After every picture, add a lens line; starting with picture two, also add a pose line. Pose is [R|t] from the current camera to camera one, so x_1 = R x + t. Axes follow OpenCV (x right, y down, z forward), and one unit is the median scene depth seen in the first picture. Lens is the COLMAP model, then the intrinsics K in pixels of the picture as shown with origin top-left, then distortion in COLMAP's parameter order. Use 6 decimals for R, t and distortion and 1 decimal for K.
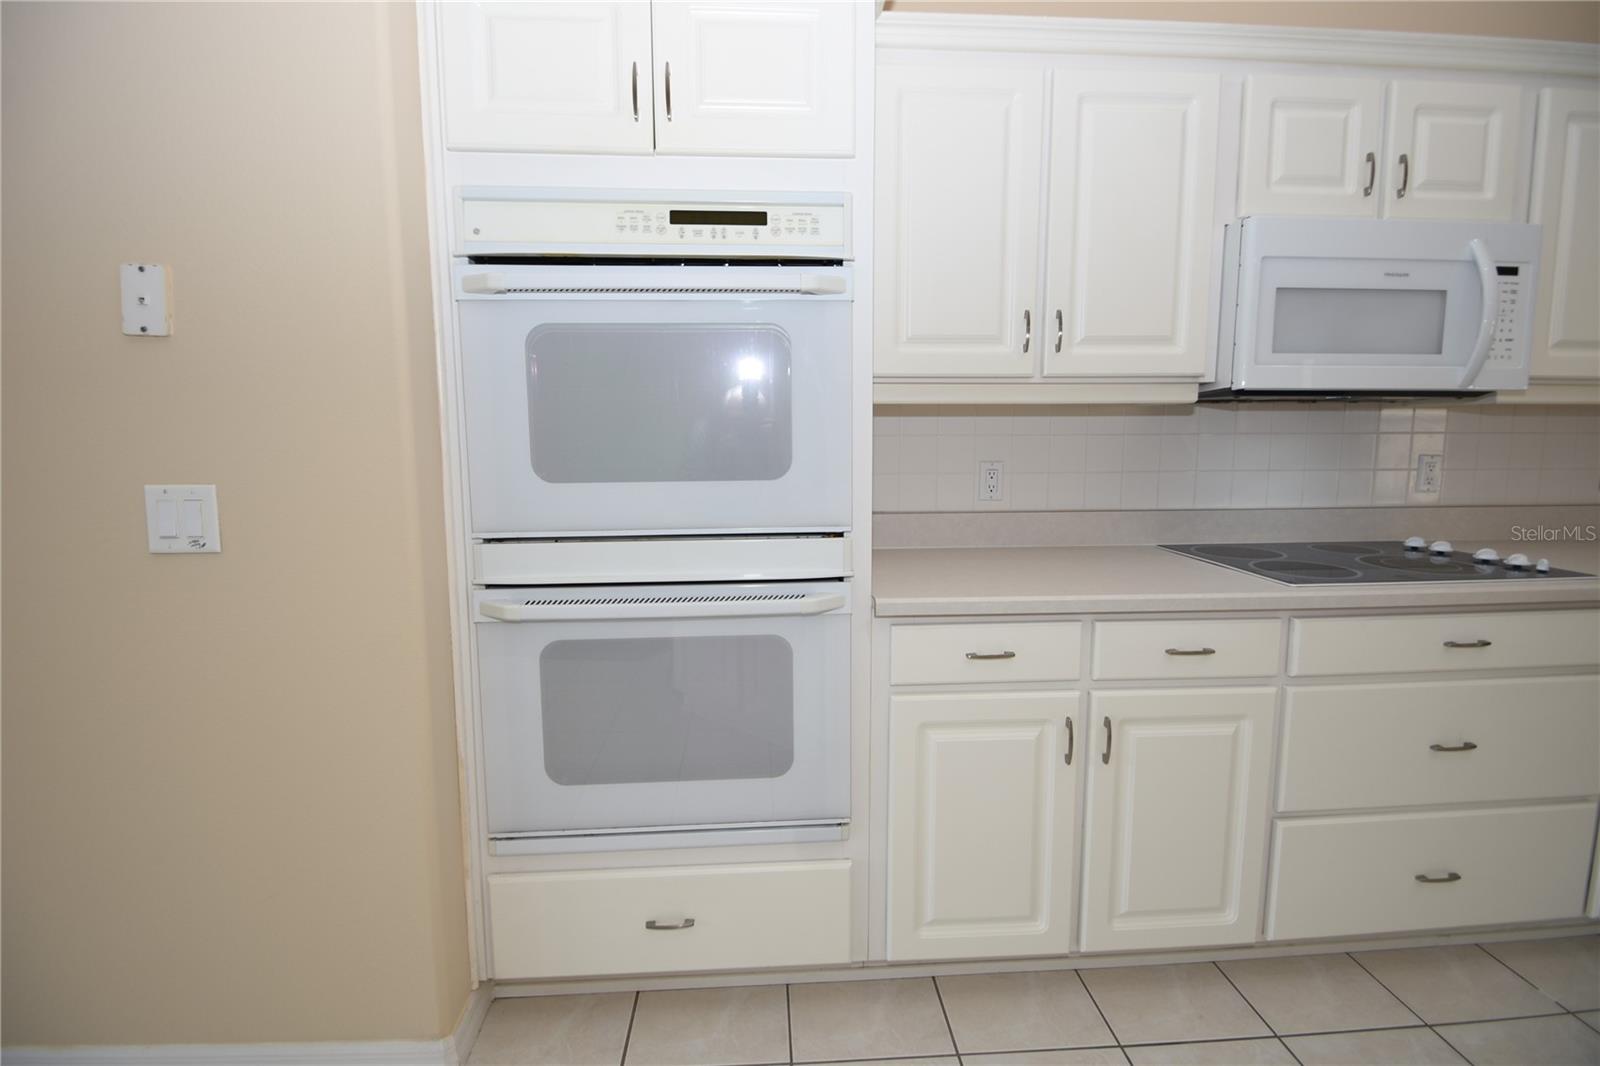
lens RADIAL K [[699.2, 0, 796.6], [0, 699.2, 505.8], [0, 0, 1]] dist [0.022549, -0.023736]
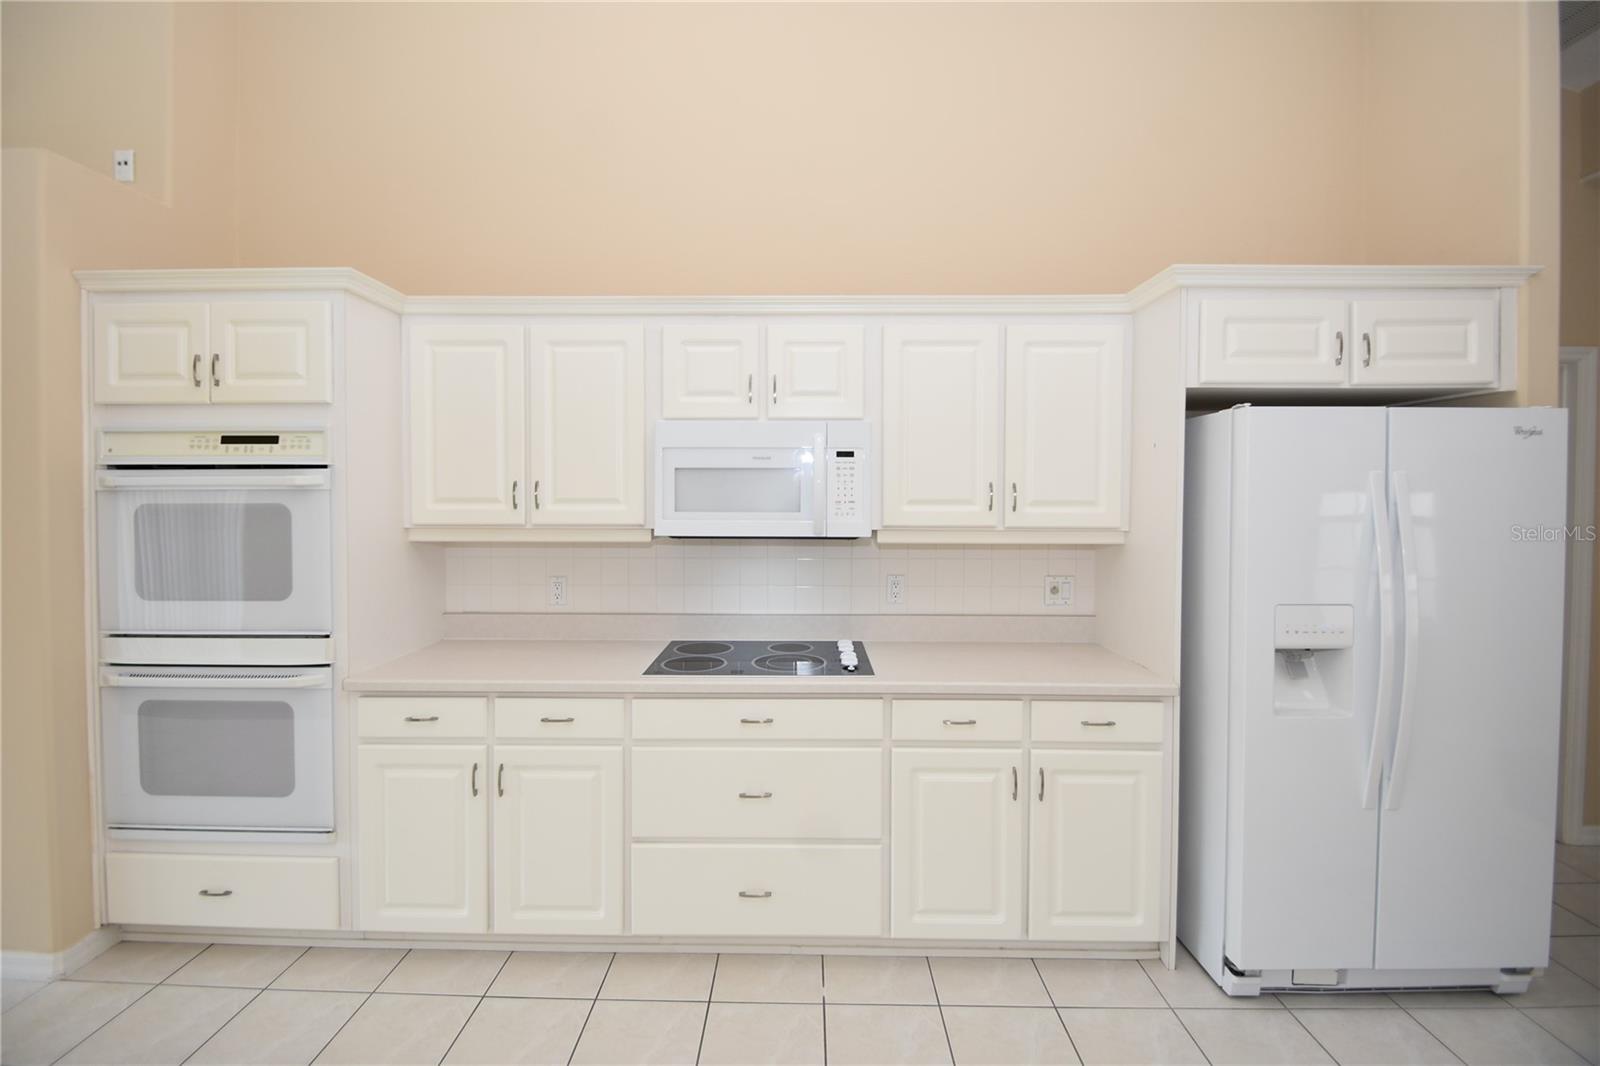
lens RADIAL K [[690.3, 0, 799.5], [0, 690.3, 511.5], [0, 0, 1]] dist [0.000653, -0.009662]
pose [[0.997678, 0.006553, -0.067788, 1.197170], [-0.012577, 0.995967, -0.088837, -0.110927], [0.066932, 0.089484, 0.993737, -0.460945]]
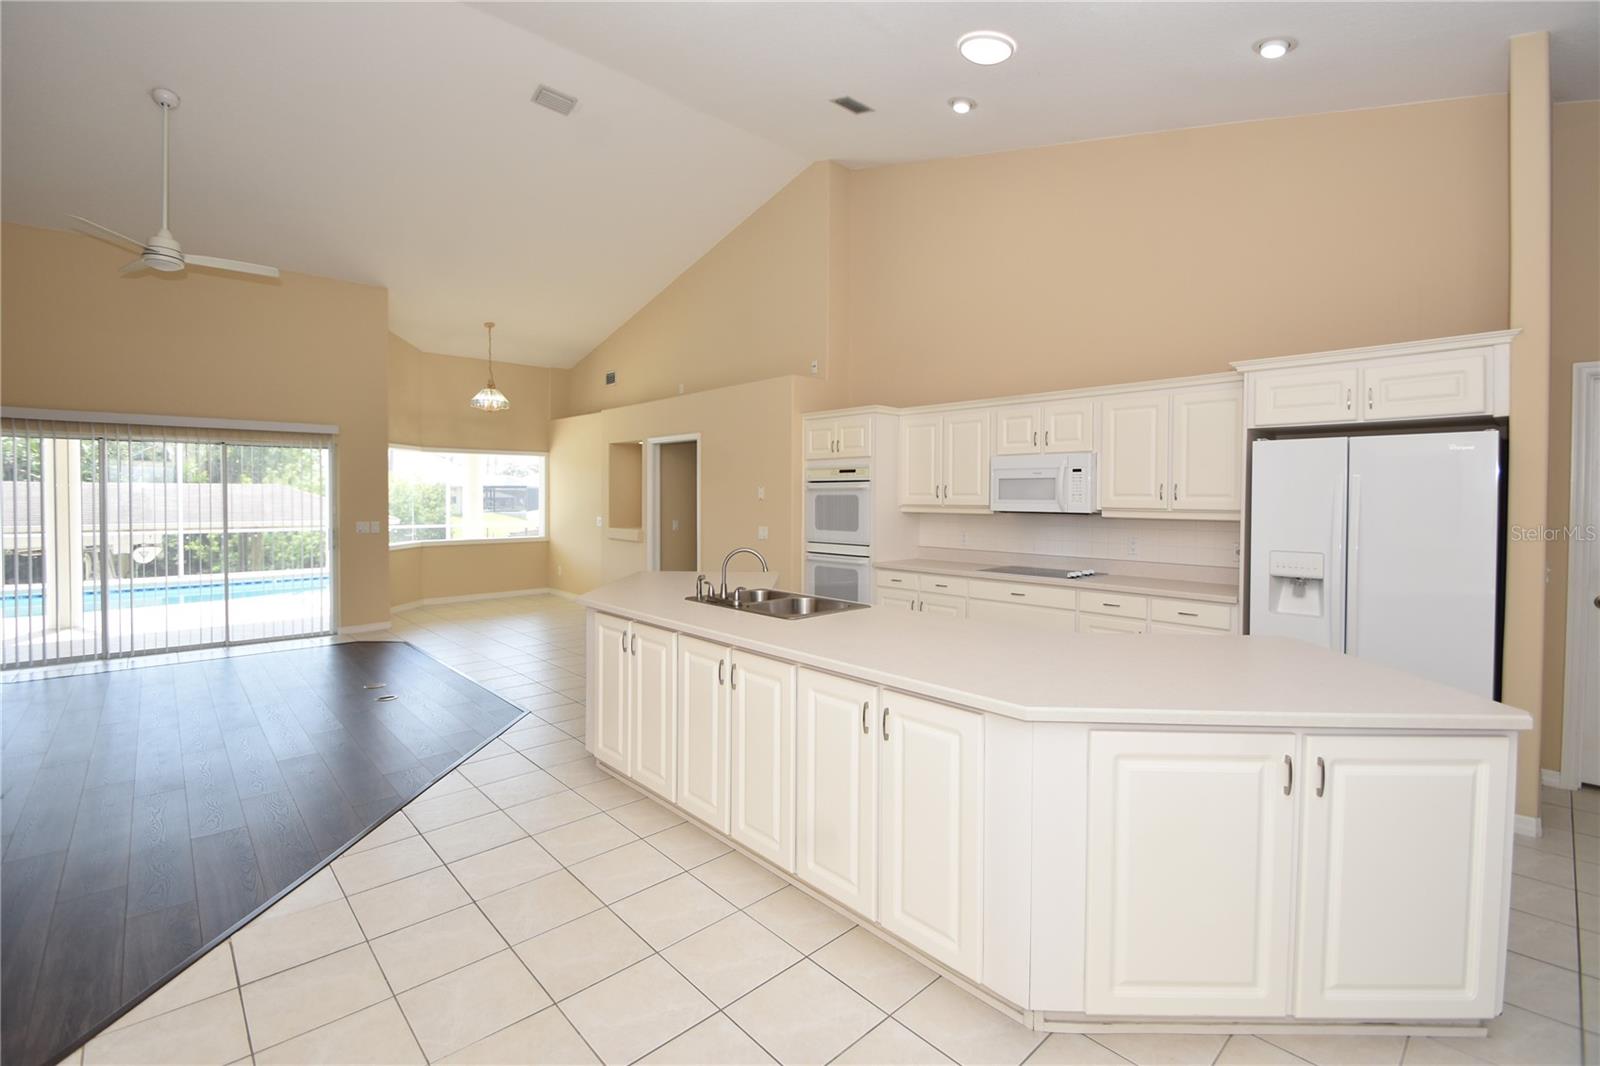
lens RADIAL K [[699.2, 0, 796.6], [0, 699.2, 505.8], [0, 0, 1]] dist [0.022549, -0.023736]
pose [[0.644741, 0.016883, -0.764214, 2.851738], [-0.093145, 0.994041, -0.056623, 0.078363], [0.758705, 0.107690, 0.642472, -1.910041]]
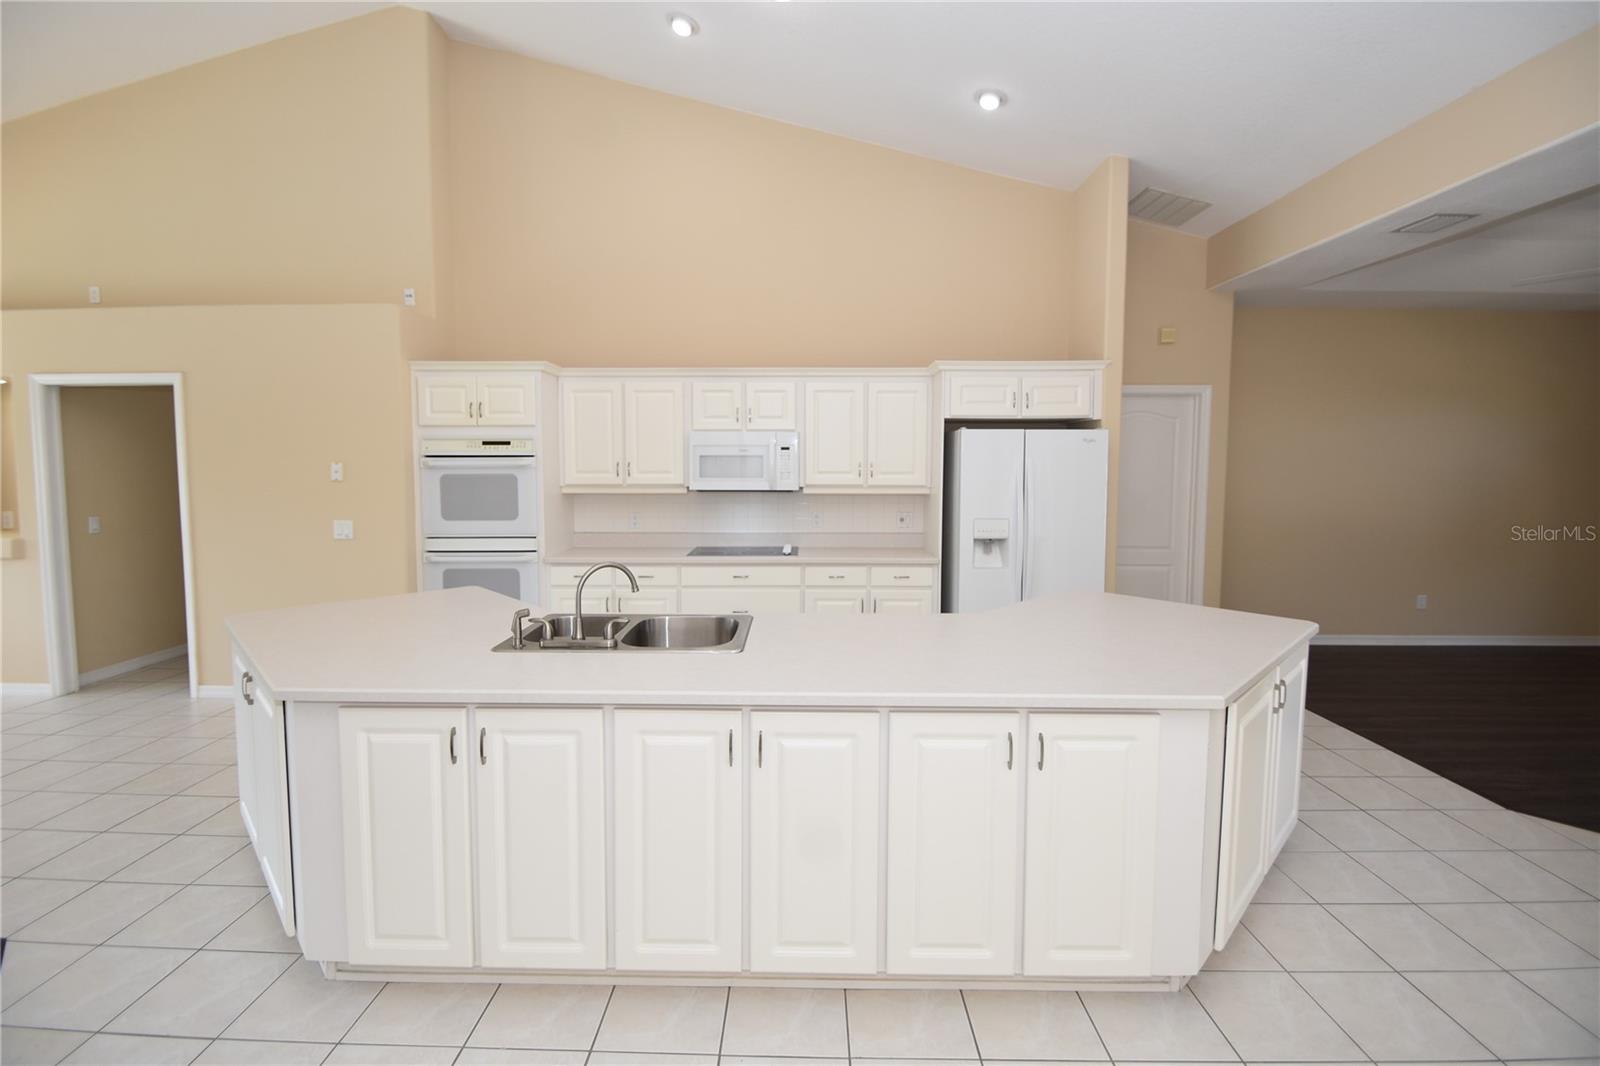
lens RADIAL K [[690.3, 0, 799.5], [0, 690.3, 511.5], [0, 0, 1]] dist [0.000653, -0.009662]
pose [[0.998032, 0.007974, -0.062205, 1.468099], [-0.010815, 0.998907, -0.045465, 0.052637], [0.061775, 0.046048, 0.997027, -2.085411]]
